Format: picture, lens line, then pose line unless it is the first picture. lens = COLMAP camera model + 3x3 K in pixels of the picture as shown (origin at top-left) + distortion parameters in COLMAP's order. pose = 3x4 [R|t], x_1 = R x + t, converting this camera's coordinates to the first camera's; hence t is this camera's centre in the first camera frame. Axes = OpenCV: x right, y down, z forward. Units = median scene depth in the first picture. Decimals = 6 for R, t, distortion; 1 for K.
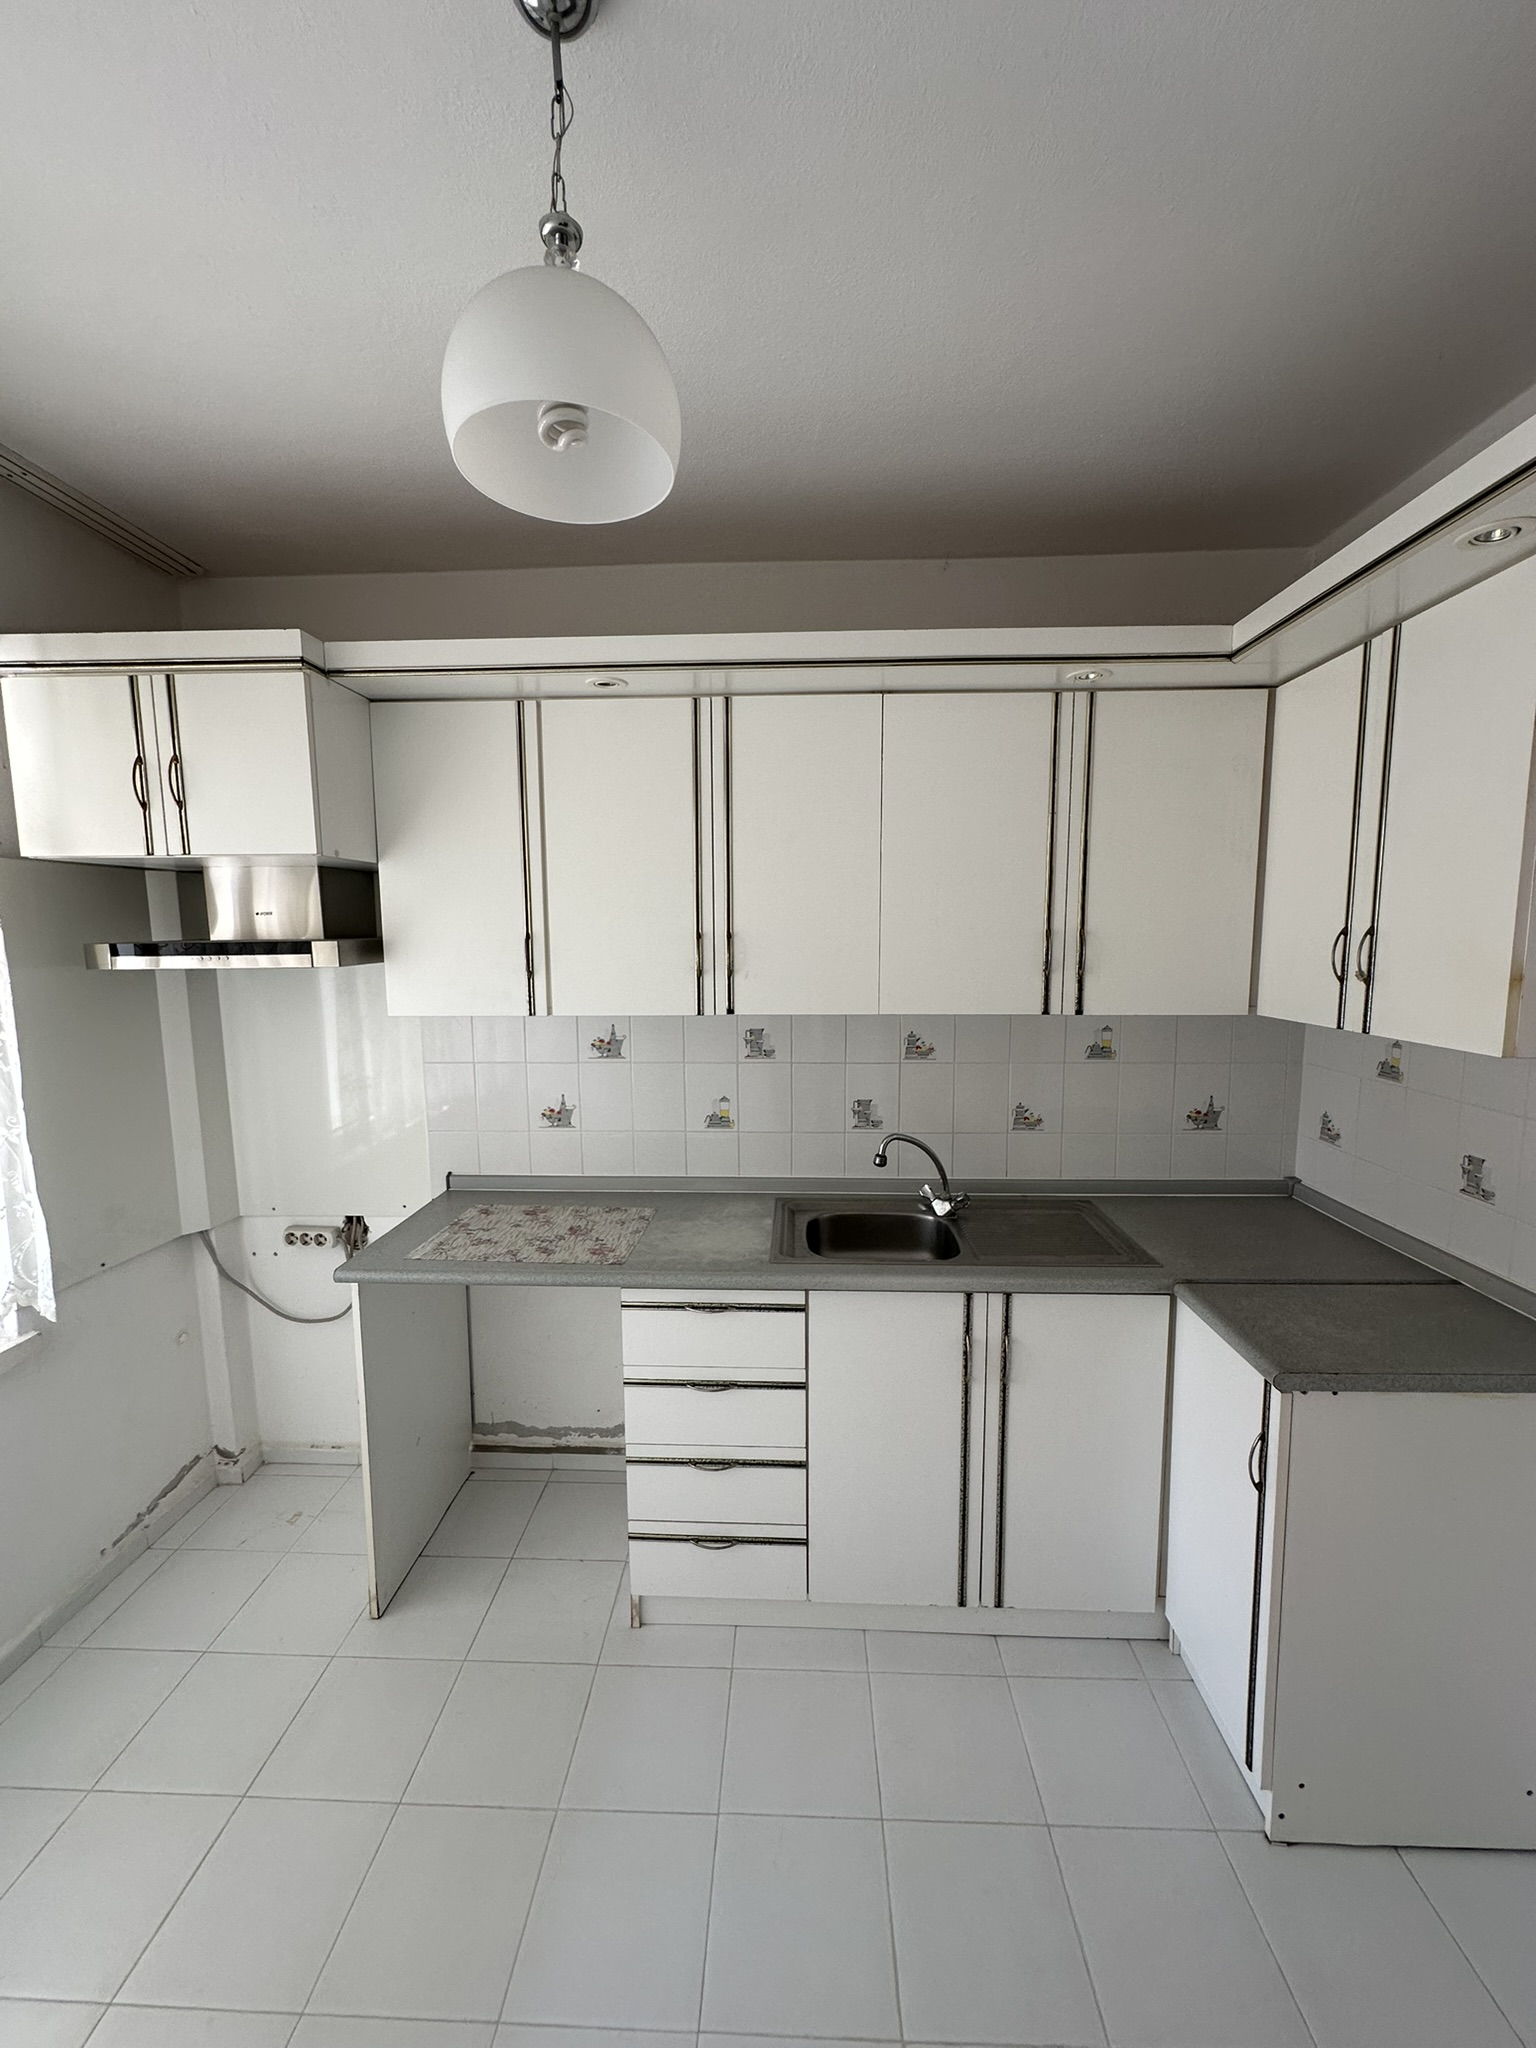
lens RADIAL K [[818.6, 0, 767.0], [0, 818.6, 1028.2], [0, 0, 1]] dist [-0.002918, -0.000085]
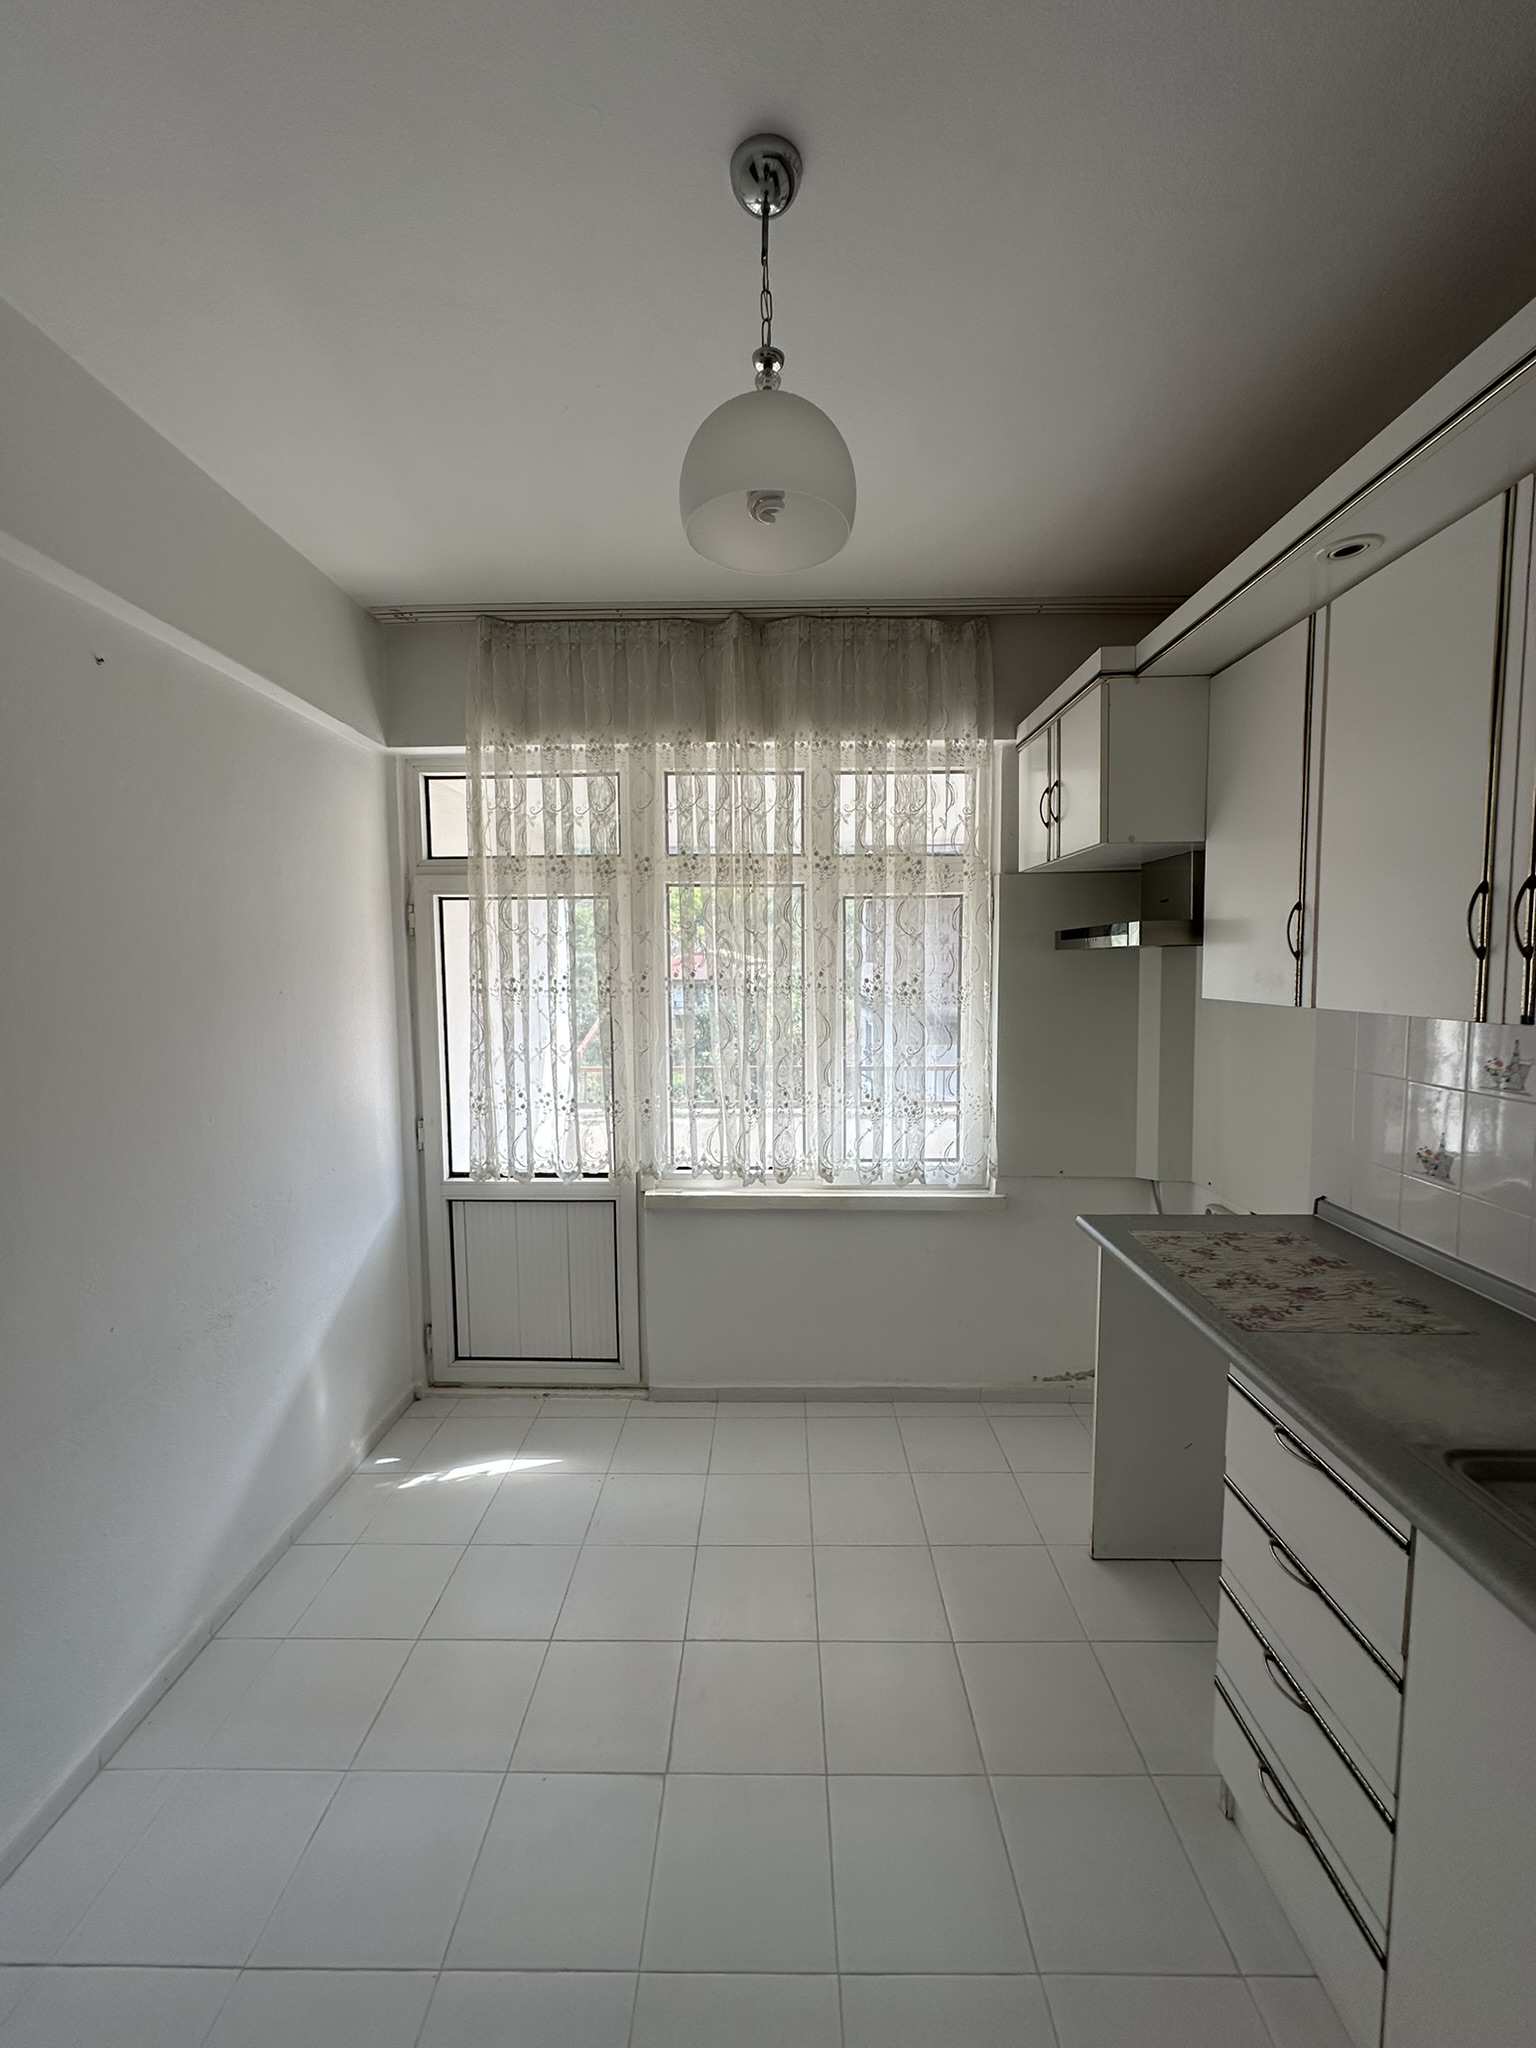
lens RADIAL K [[815.6, 0, 767.5], [0, 815.6, 1026.8], [0, 0, 1]] dist [-0.003629, 0.000777]
pose [[0.026412, 0.086535, -0.995899, 0.497622], [-0.105809, 0.990892, 0.083294, -0.006657], [0.994036, 0.103175, 0.035328, 0.461982]]
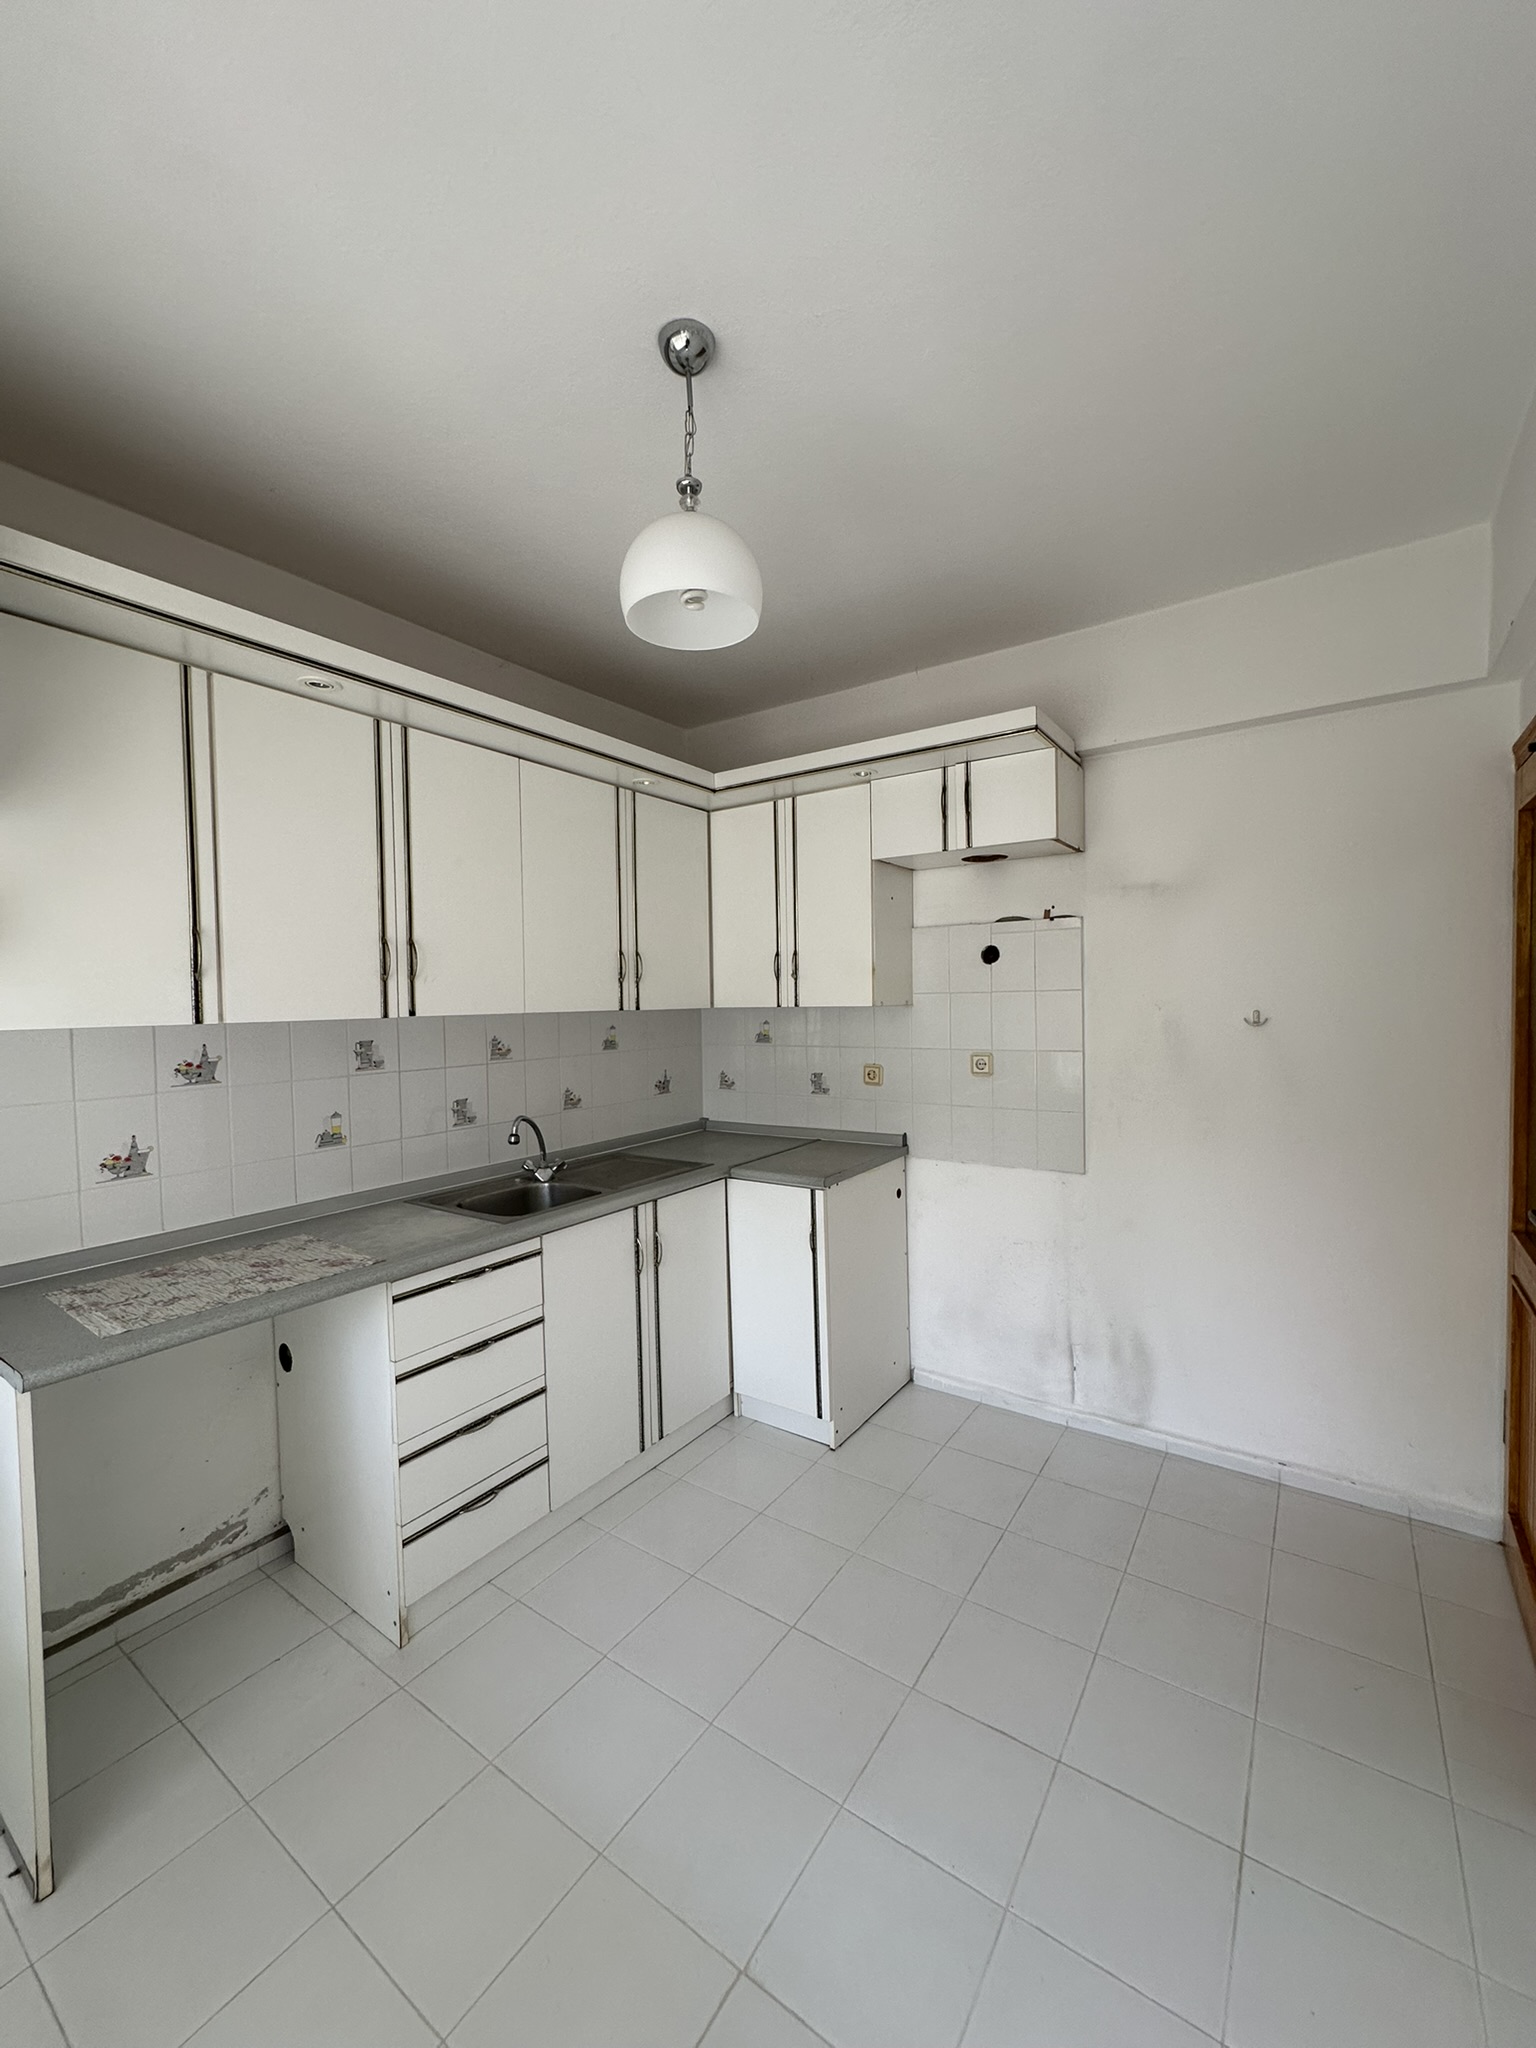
lens RADIAL K [[815.4, 0, 765.4], [0, 815.4, 1026.6], [0, 0, 1]] dist [-0.000974, 0.000333]
pose [[0.539897, -0.034002, 0.841044, -0.690971], [0.110121, 0.993449, -0.030527, 0.079783], [-0.834496, 0.109098, 0.540105, 0.042777]]
